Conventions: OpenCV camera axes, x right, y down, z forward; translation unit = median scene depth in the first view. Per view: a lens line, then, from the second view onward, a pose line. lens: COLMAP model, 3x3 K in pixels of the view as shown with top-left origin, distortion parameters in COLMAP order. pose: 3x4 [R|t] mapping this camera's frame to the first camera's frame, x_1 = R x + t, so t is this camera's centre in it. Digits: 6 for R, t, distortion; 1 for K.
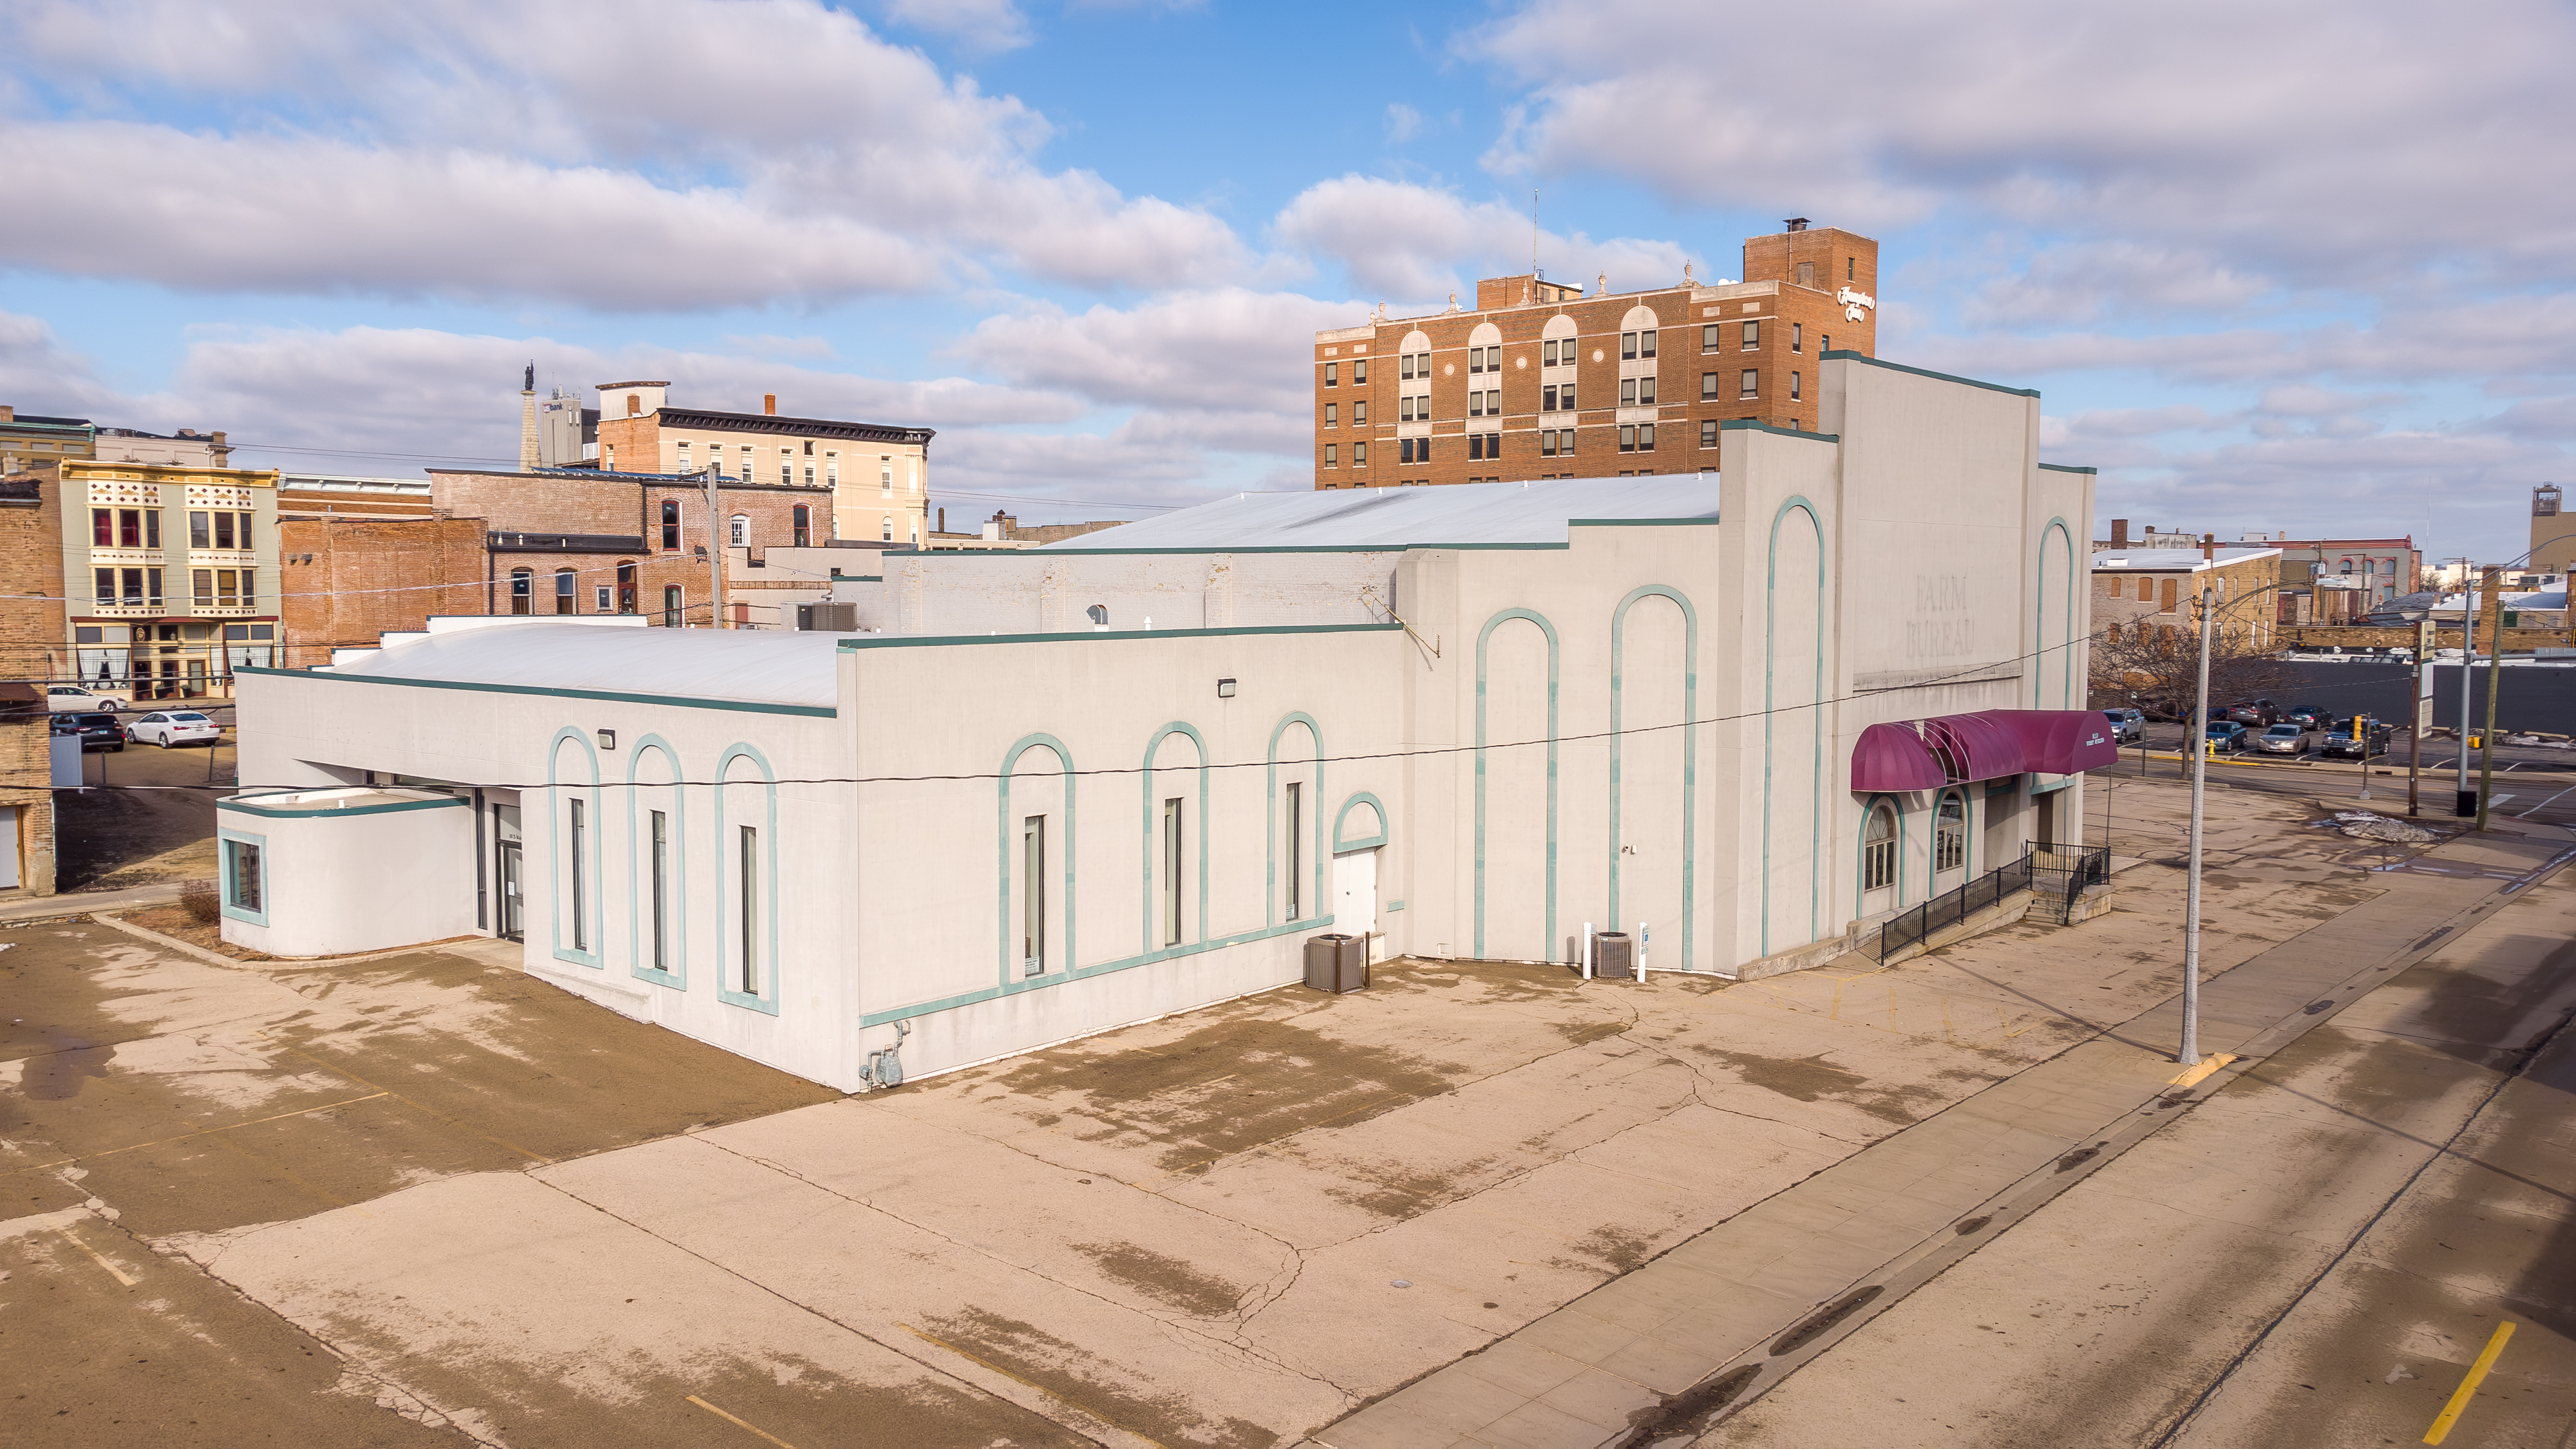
lens RADIAL K [[1910.9, 0, 1233.7], [0, 1910.9, 714.6], [0, 0, 1]] dist [0.043442, 0.001707]
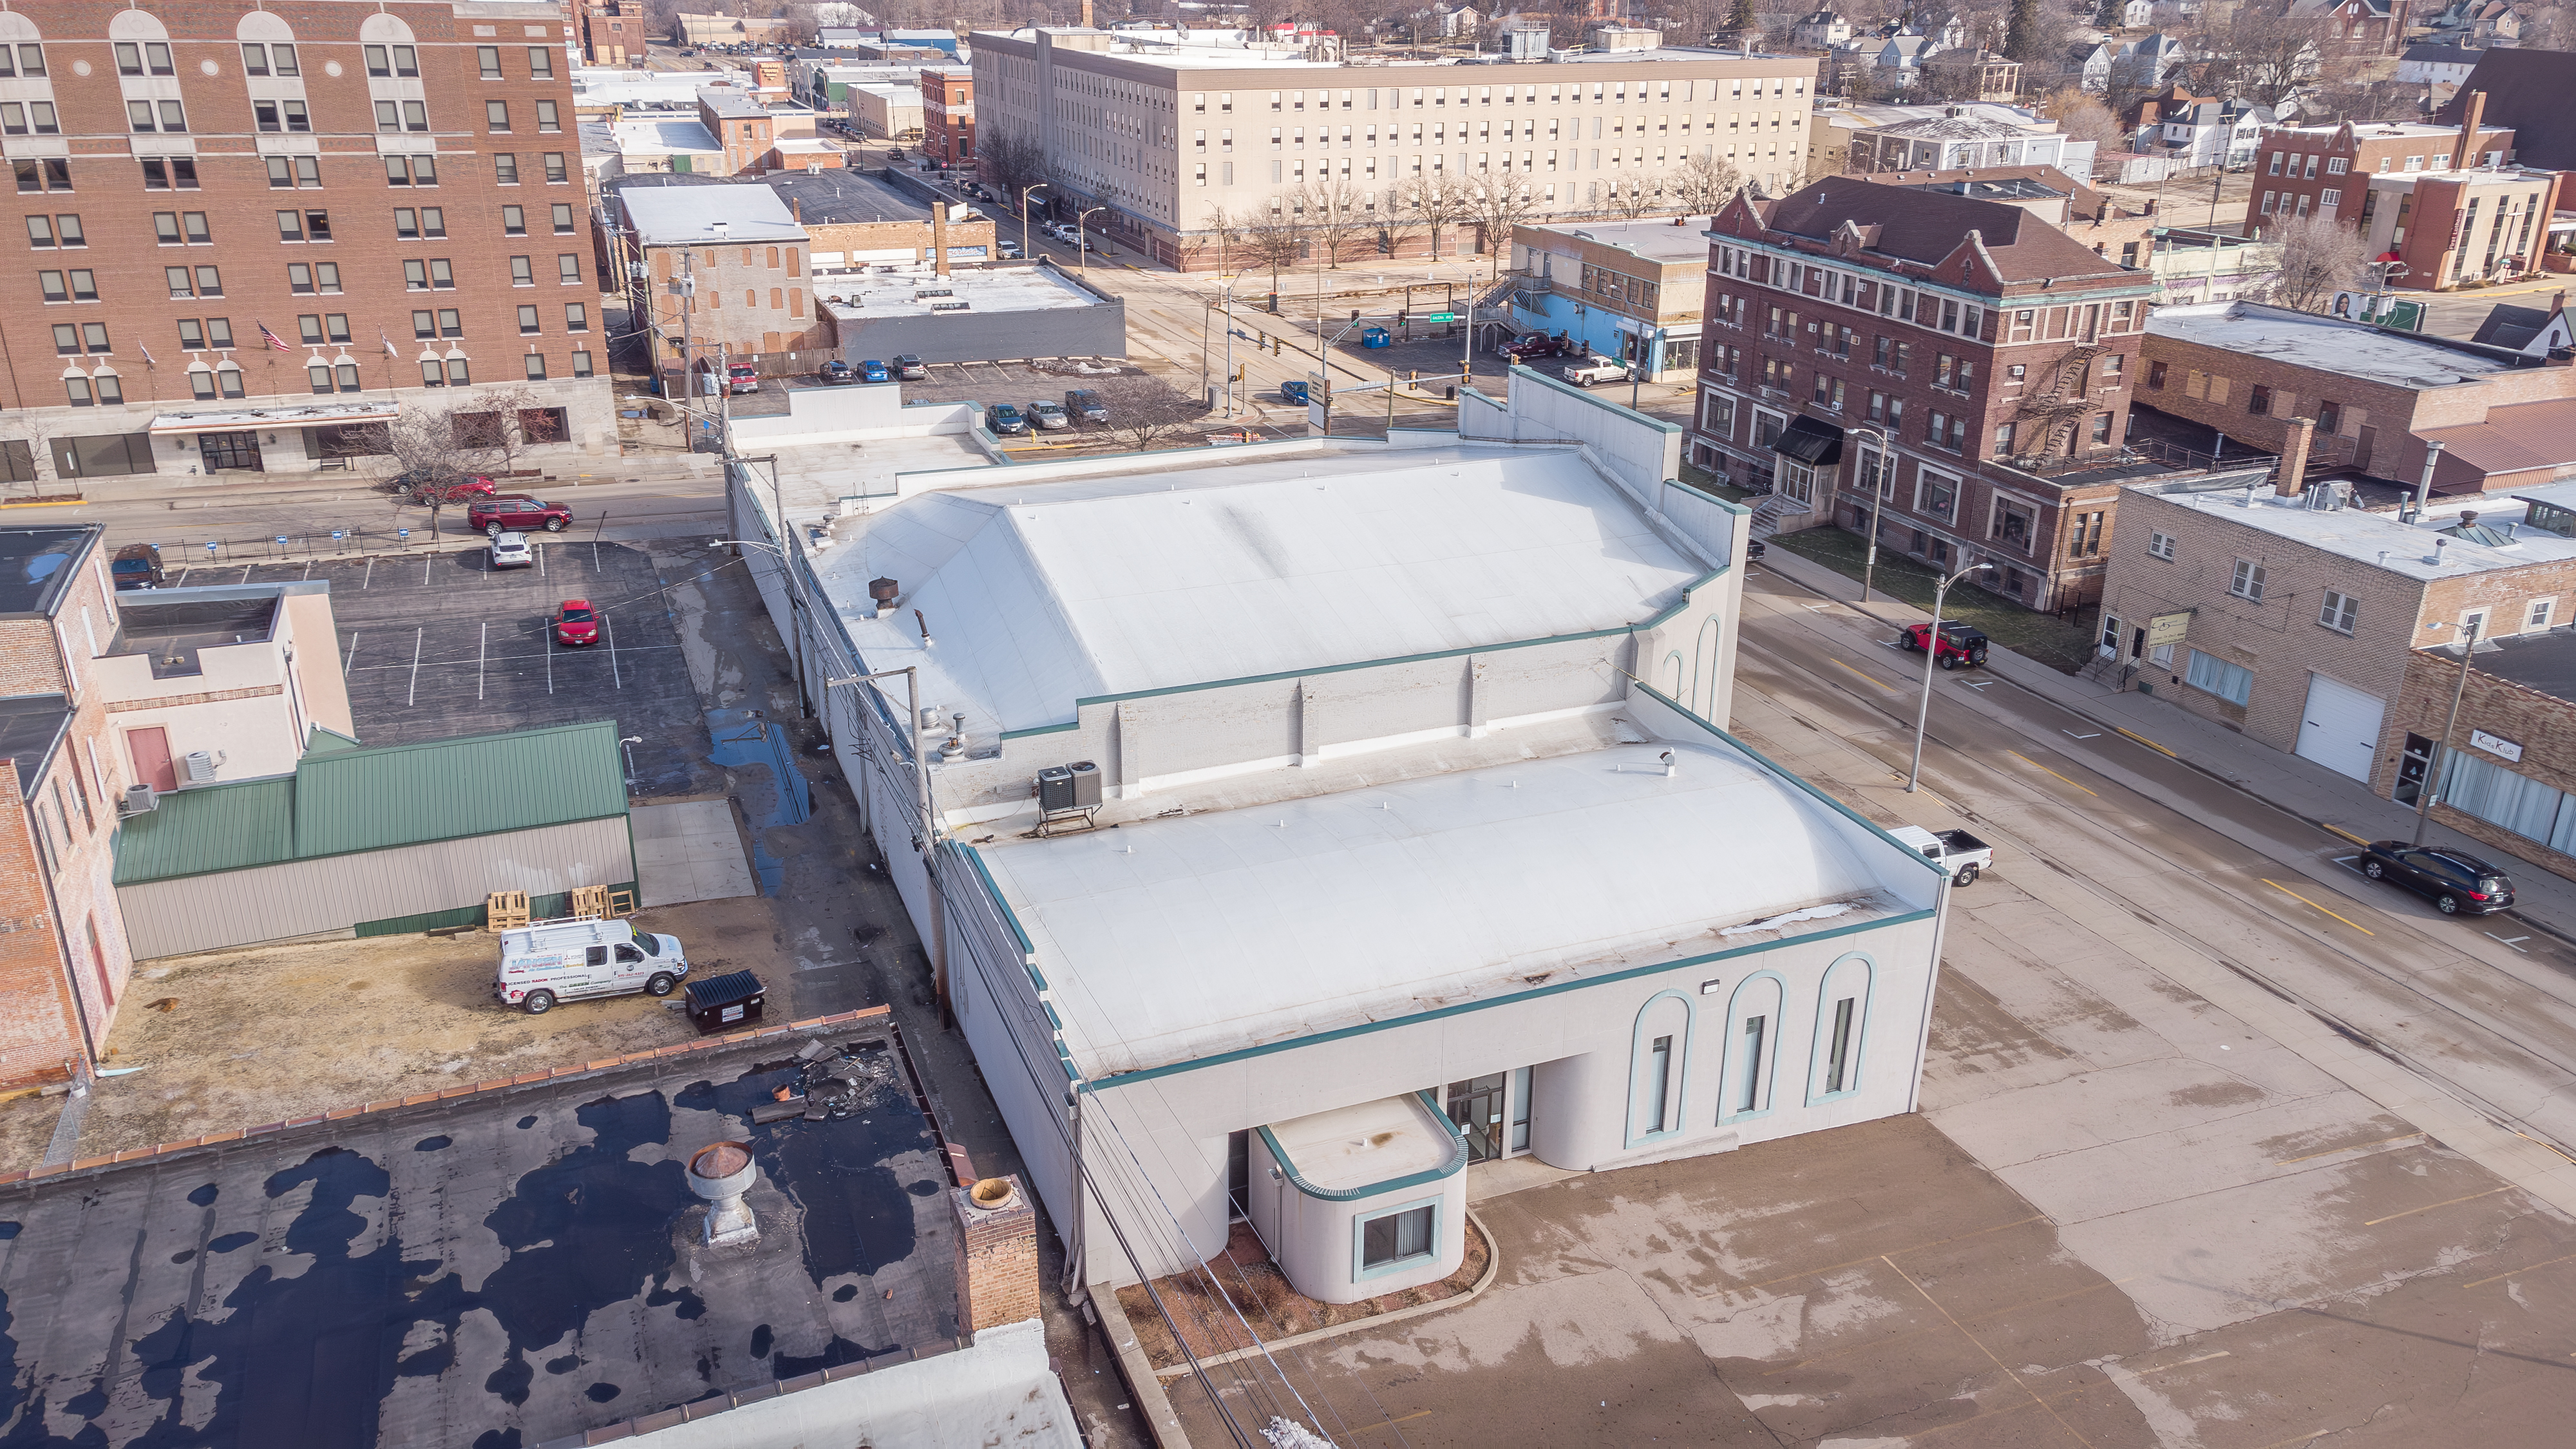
lens RADIAL K [[1954.4, 0, 1288.0], [0, 1954.4, 724.5], [0, 0, 1]] dist [0.040655, 0.007296]
pose [[0.444333, -0.330885, 0.832516, -0.467827], [0.055240, 0.937642, 0.343185, -0.197424], [-0.894157, -0.106500, 0.434904, 0.203100]]
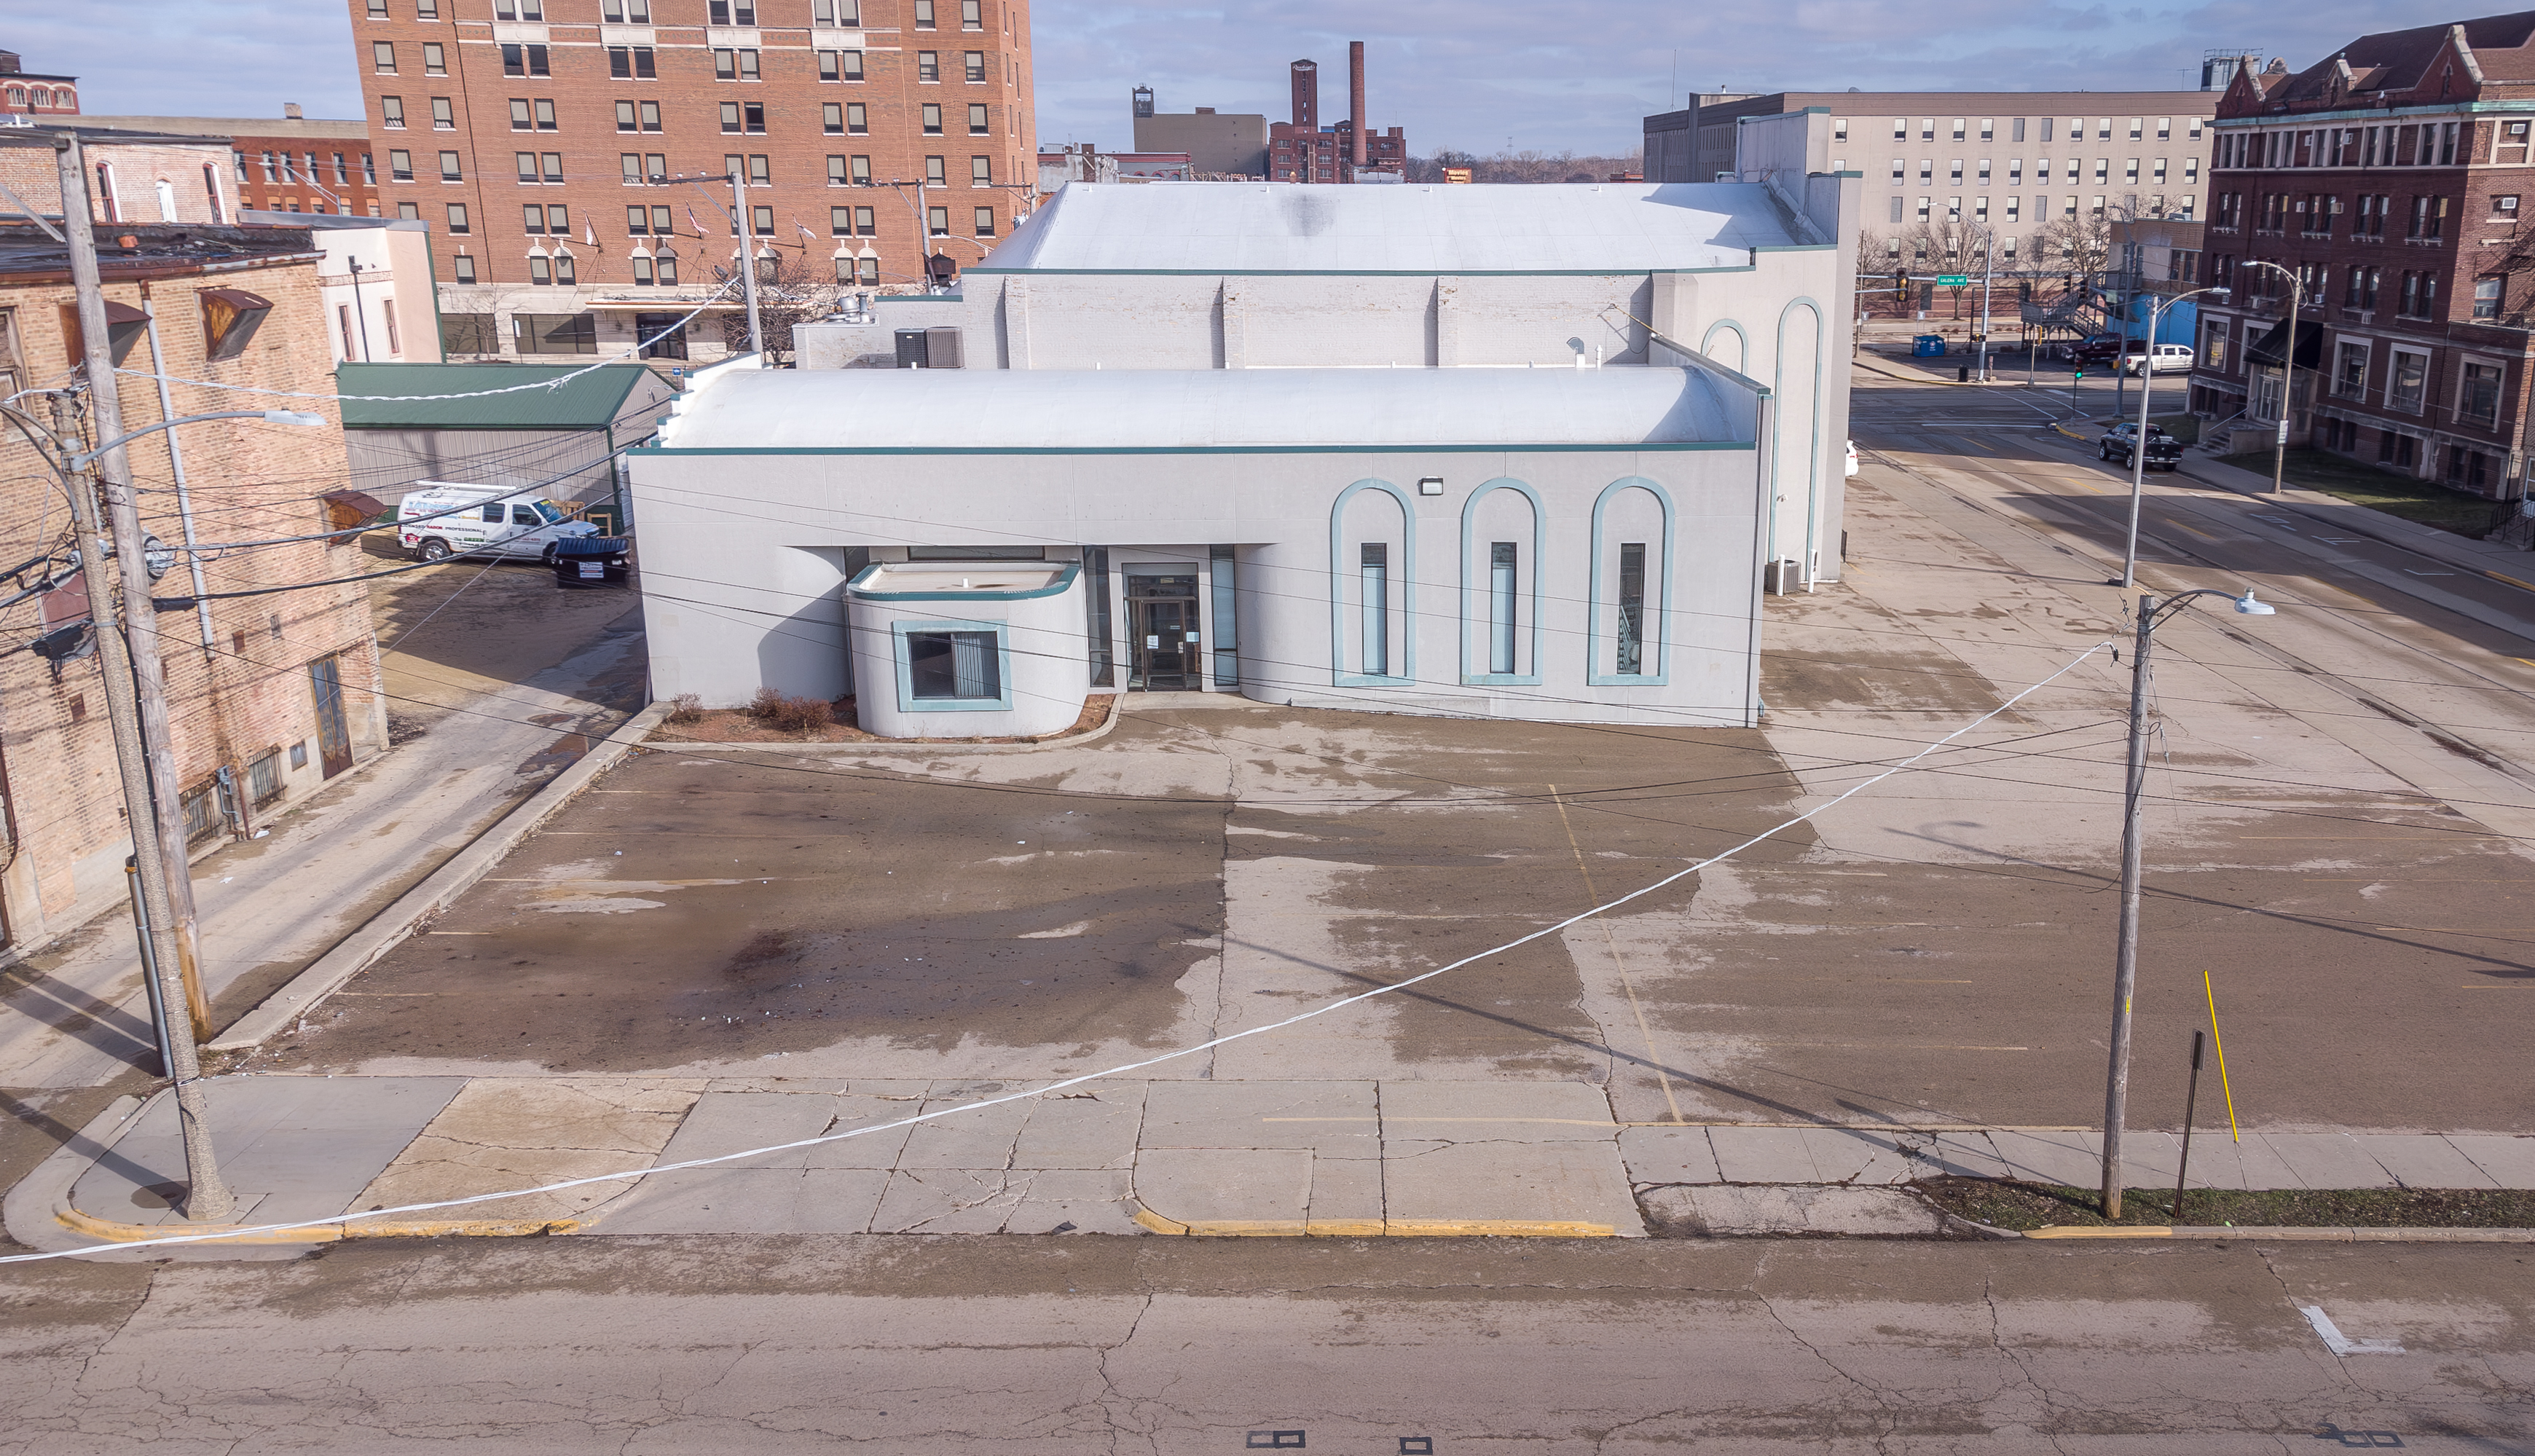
lens RADIAL K [[2216.4, 0, 1424.1], [0, 2216.4, 804.6], [0, 0, 1]] dist [-0.007303, 0.140259]
pose [[0.713604, -0.193924, 0.673173, -0.375887], [0.048035, 0.972206, 0.229147, -0.031520], [-0.698900, -0.131185, 0.703085, 0.014144]]
